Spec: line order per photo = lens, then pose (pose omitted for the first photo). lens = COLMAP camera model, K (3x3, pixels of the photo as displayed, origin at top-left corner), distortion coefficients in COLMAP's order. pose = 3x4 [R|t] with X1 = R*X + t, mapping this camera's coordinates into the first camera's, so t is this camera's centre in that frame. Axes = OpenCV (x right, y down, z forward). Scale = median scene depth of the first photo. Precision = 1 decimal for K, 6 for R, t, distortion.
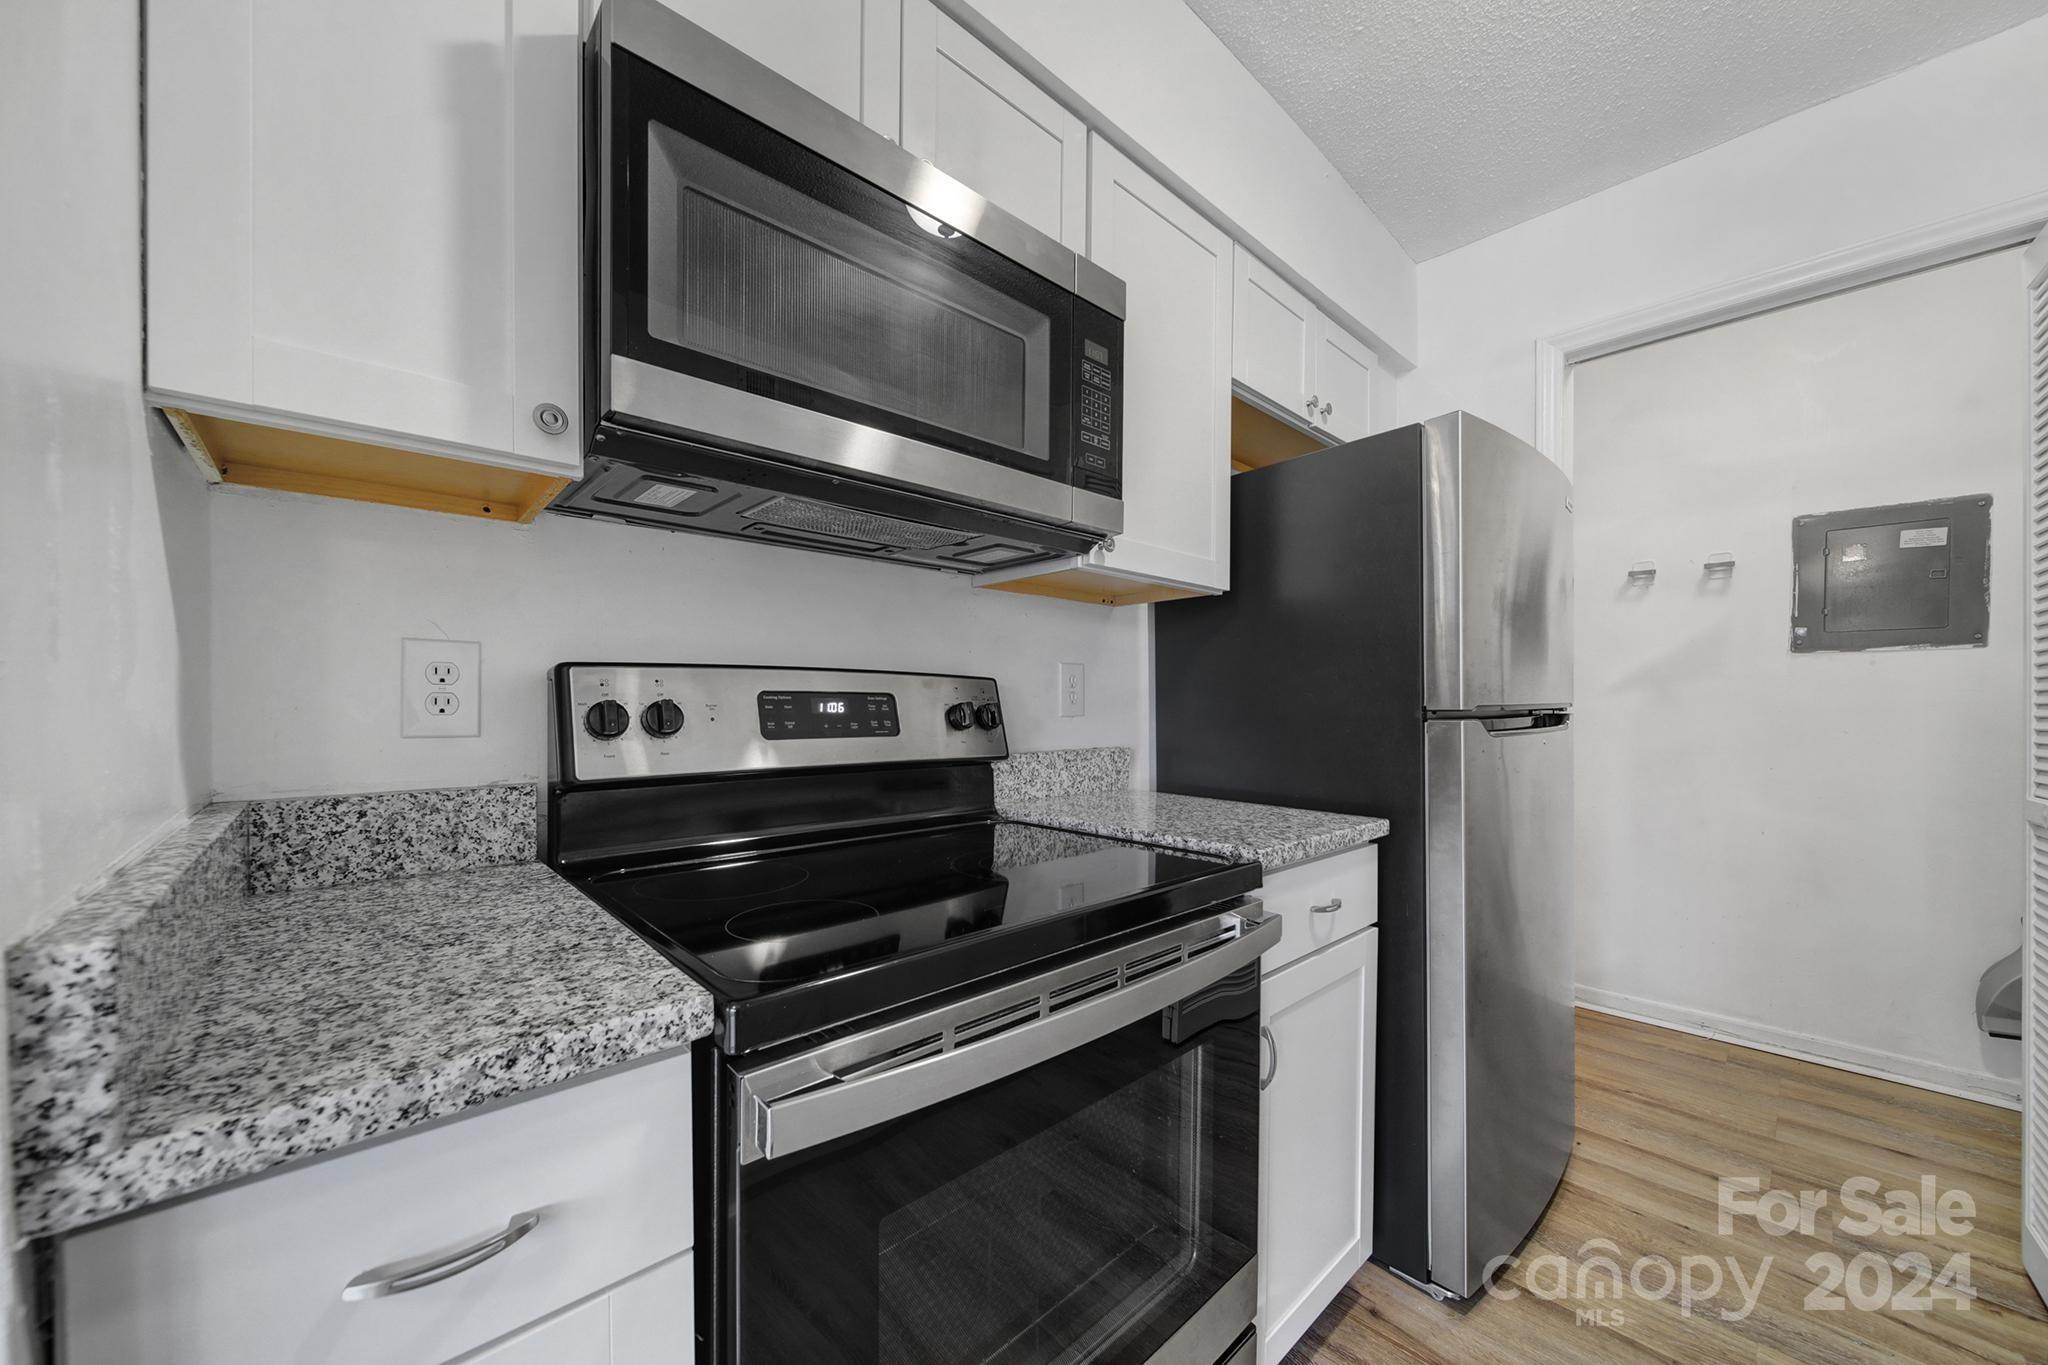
lens RADIAL K [[743.5, 0, 1021.5], [0, 743.5, 709.2], [0, 0, 1]] dist [0.000236, -0.000107]
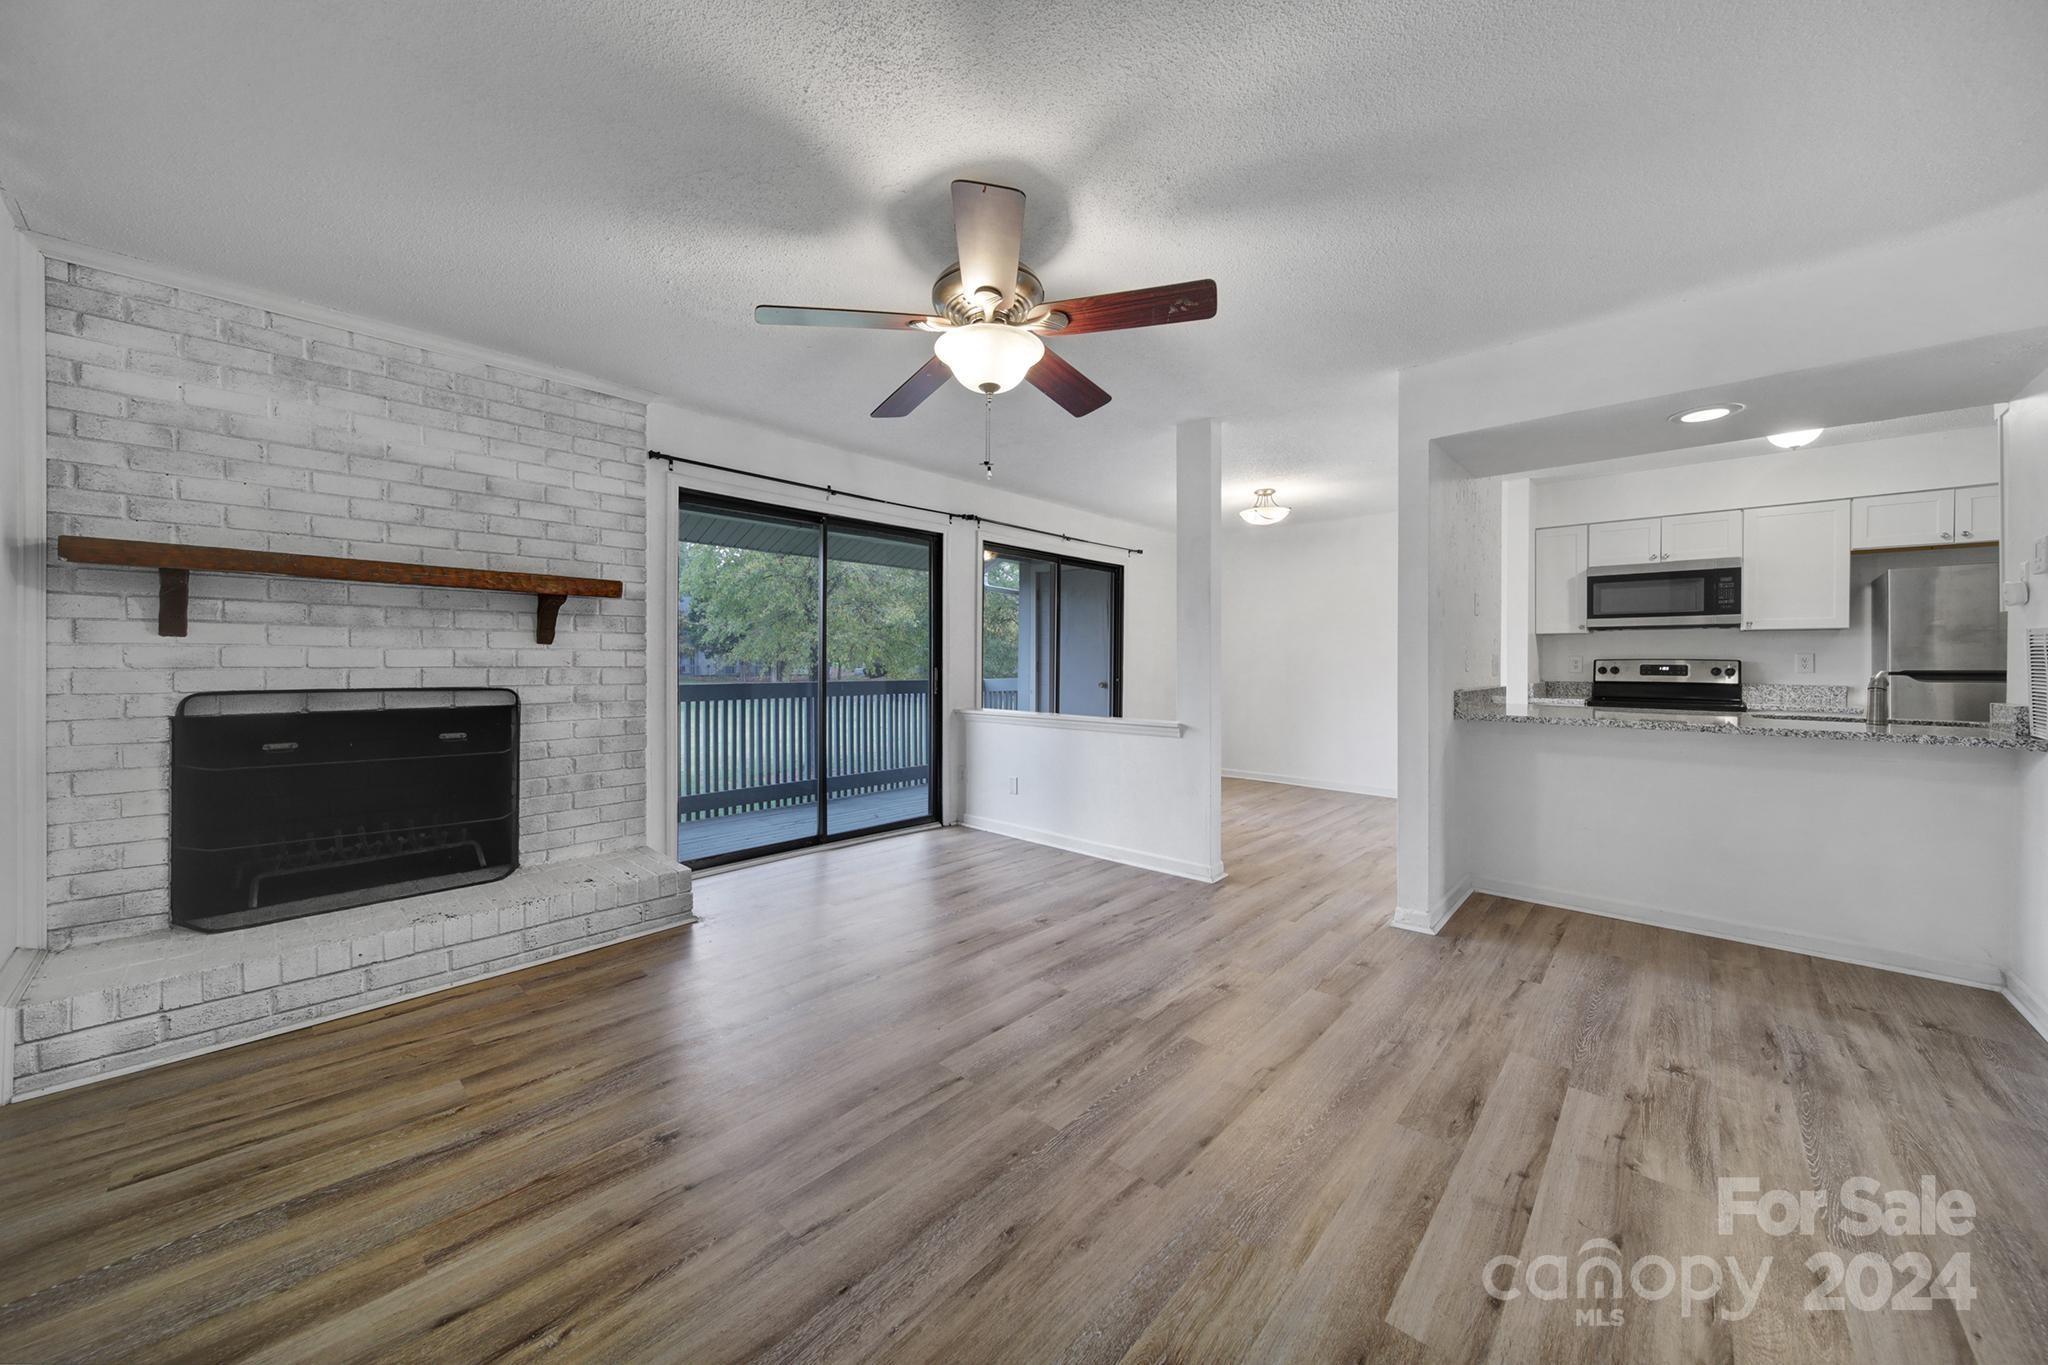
lens RADIAL K [[725.5, 0, 1021.3], [0, 725.5, 664.9], [0, 0, 1]] dist [0.001114, -0.002037]
pose [[0.087247, 0.005326, -0.996173, 3.855661], [-0.010244, 0.999938, 0.004449, -0.003686], [0.996134, 0.009817, 0.087296, -3.276261]]
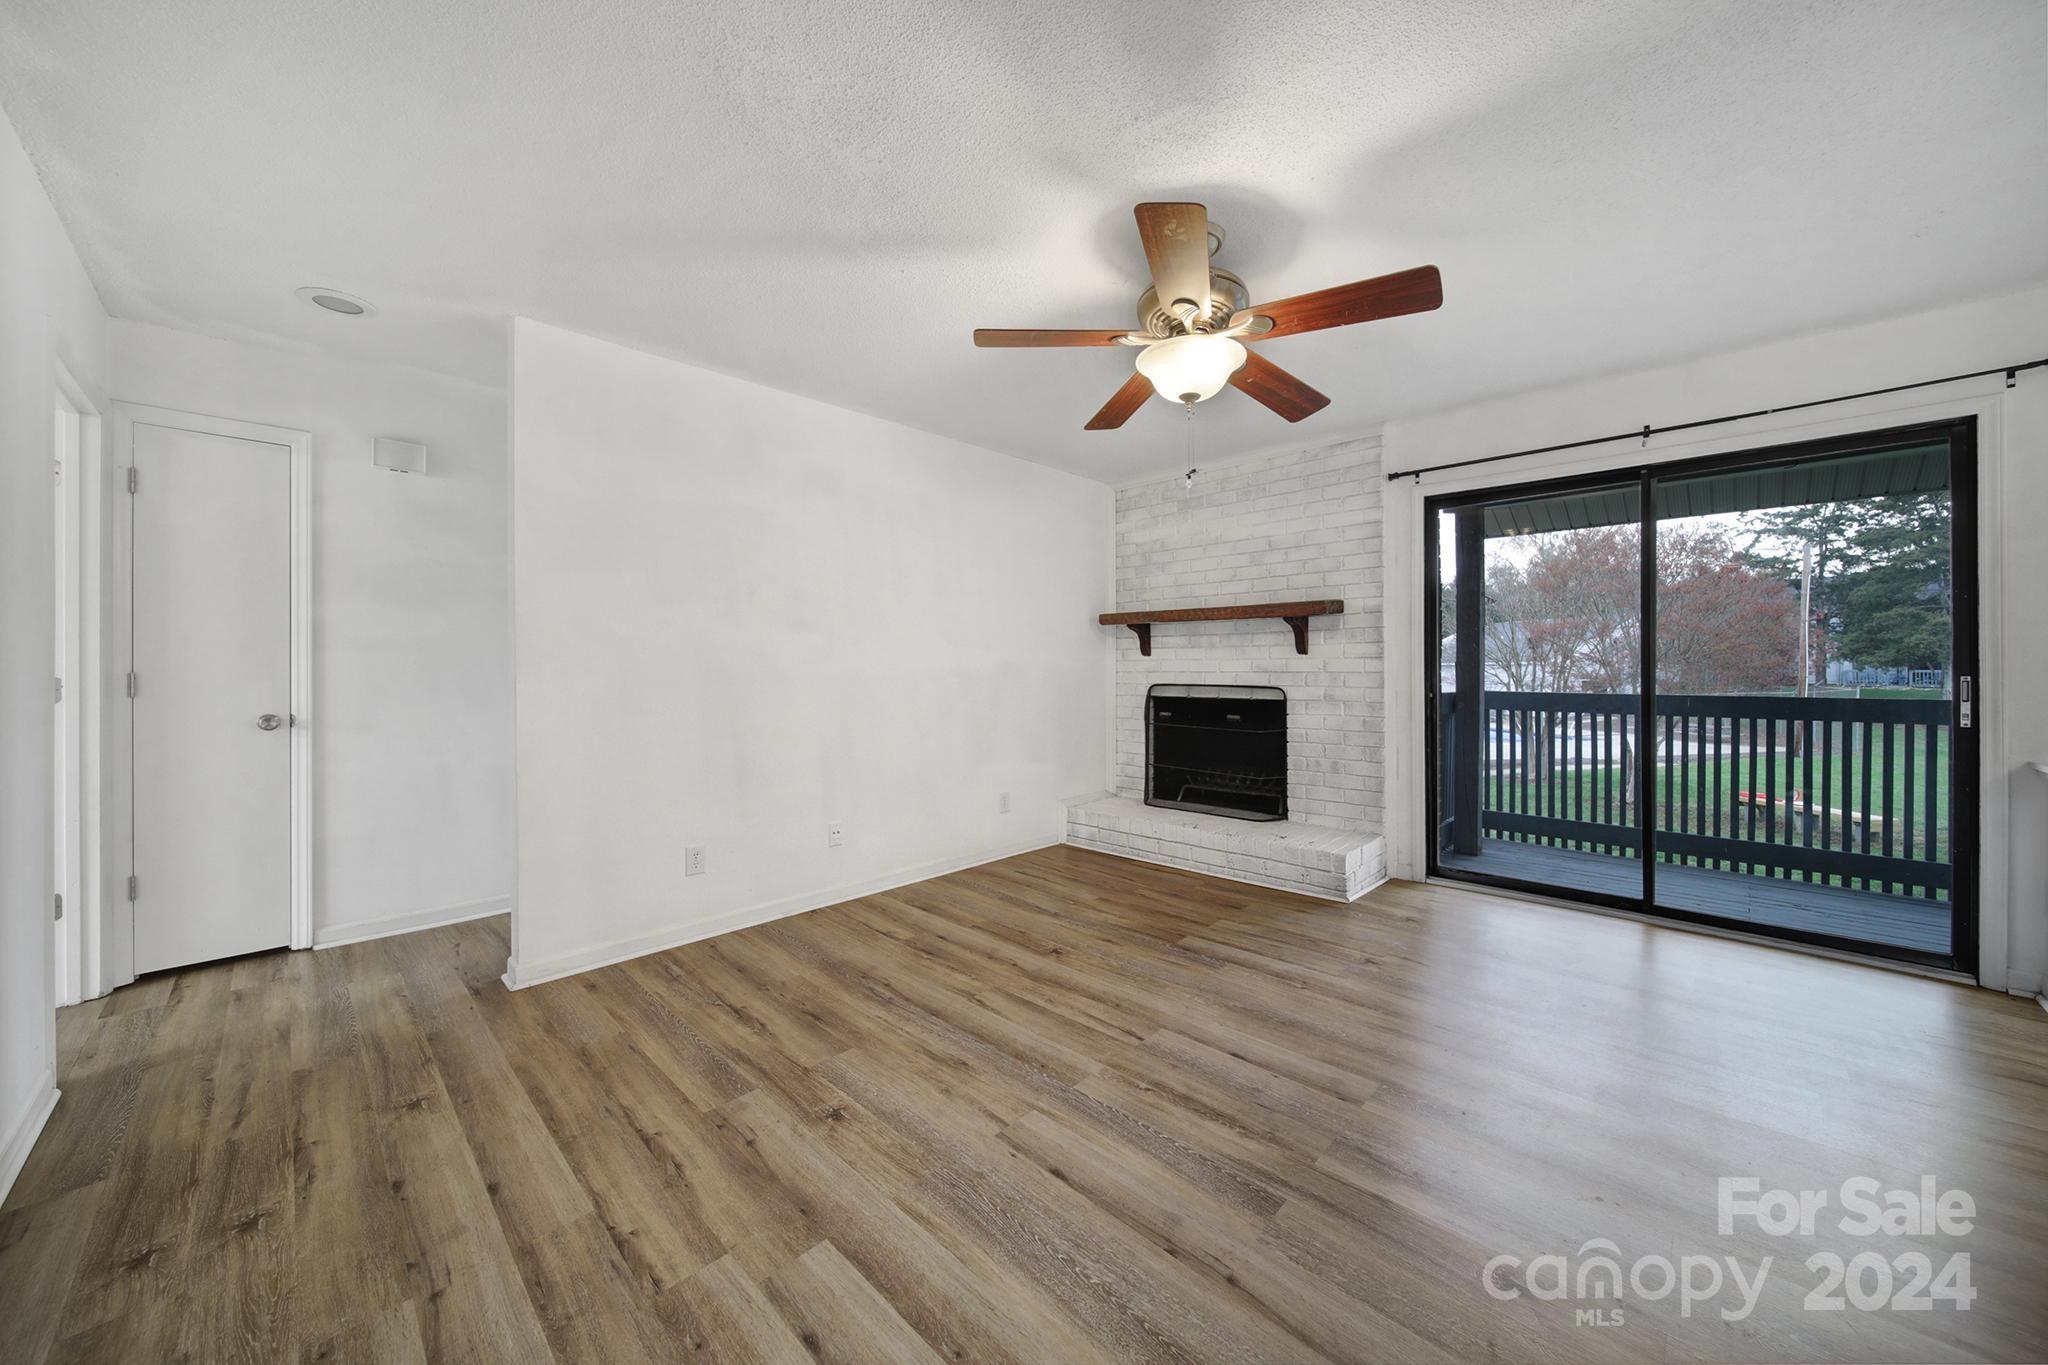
lens RADIAL K [[719.3, 0, 1024.6], [0, 719.3, 673.6], [0, 0, 1]] dist [0.001351, -0.001825]
pose [[-0.997979, 0.004078, -0.063414, 2.469903], [0.003114, 0.999878, 0.015286, -0.017052], [0.063468, 0.015058, -0.997870, -1.251137]]
